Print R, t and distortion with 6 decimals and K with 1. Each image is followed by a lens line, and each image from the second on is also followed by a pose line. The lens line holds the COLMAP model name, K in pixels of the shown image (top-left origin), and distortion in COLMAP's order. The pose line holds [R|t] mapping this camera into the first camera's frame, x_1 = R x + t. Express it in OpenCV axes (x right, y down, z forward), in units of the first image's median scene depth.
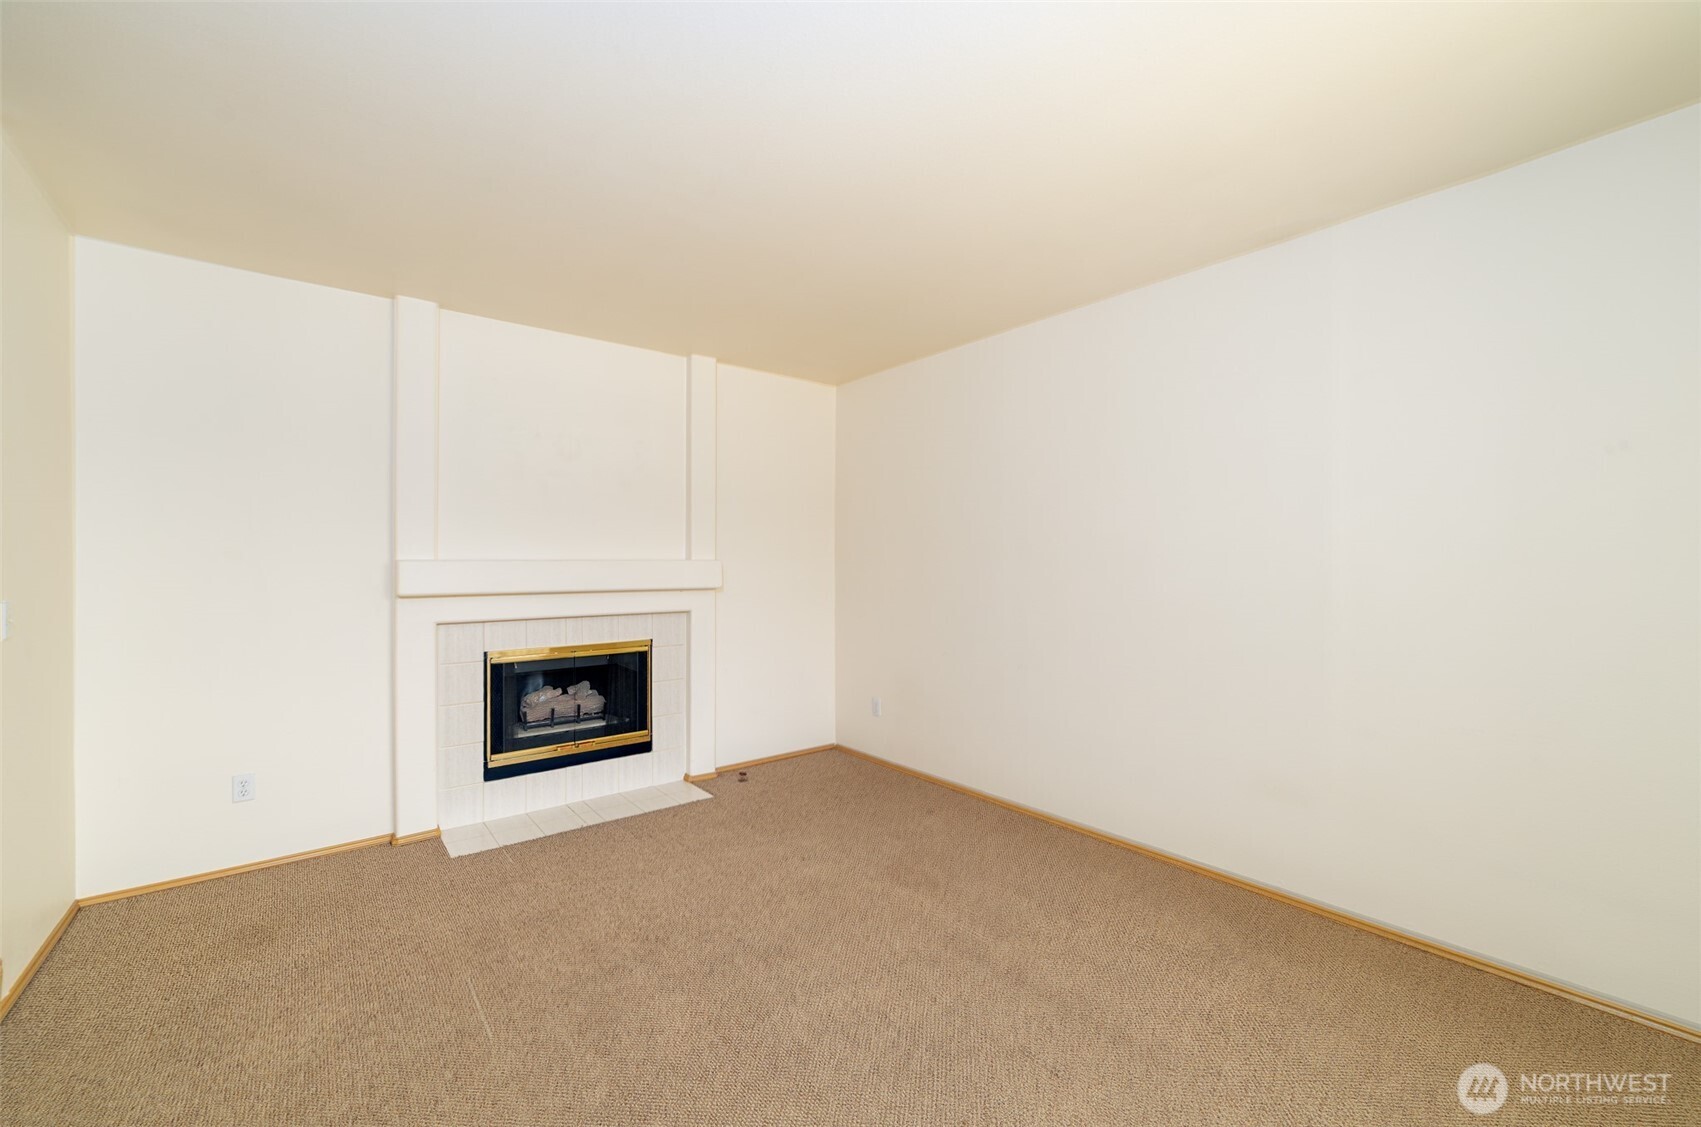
lens RADIAL K [[669.0, 0, 855.5], [0, 669.0, 558.9], [0, 0, 1]] dist [-0.010737, 0.000014]
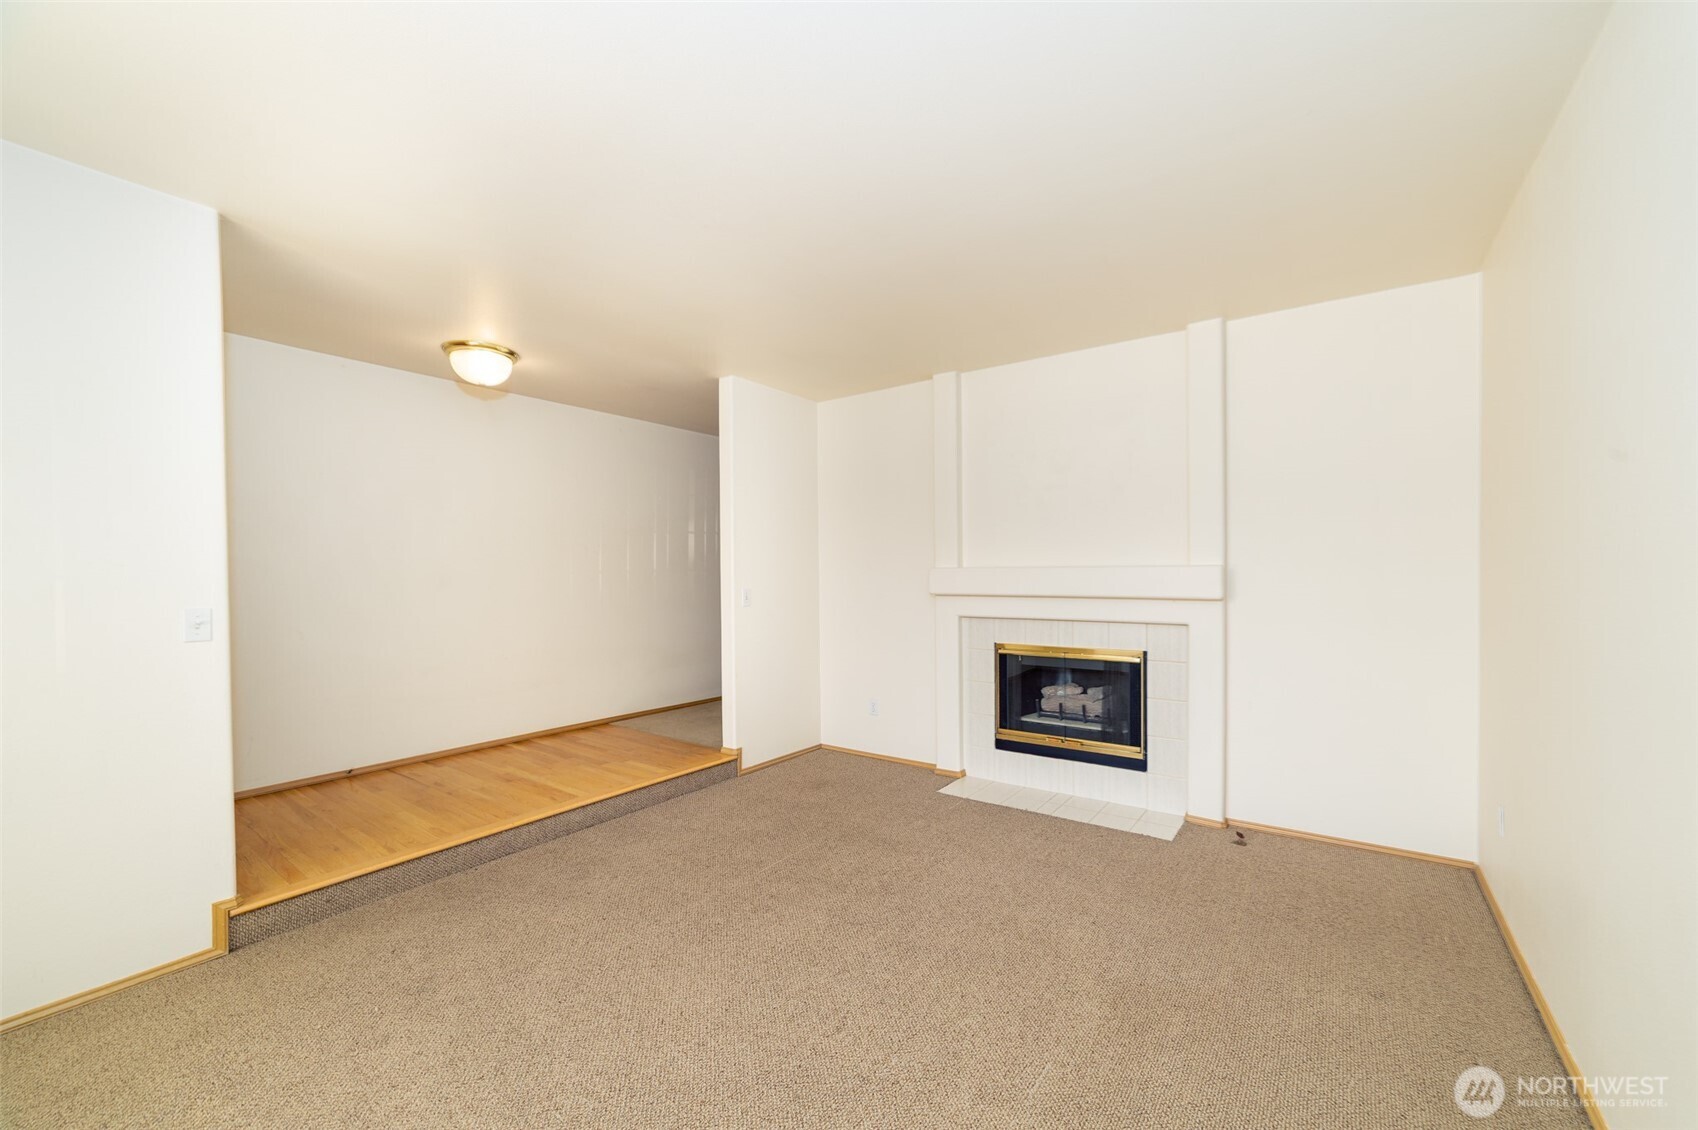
lens RADIAL K [[667.8, 0, 856.2], [0, 667.8, 577.4], [0, 0, 1]] dist [-0.010737, 0.000014]
pose [[0.276377, 0.006700, -0.961026, 0.500232], [0.014128, 0.999839, 0.011033, 0.002473], [0.960945, -0.016627, 0.276238, 0.384311]]
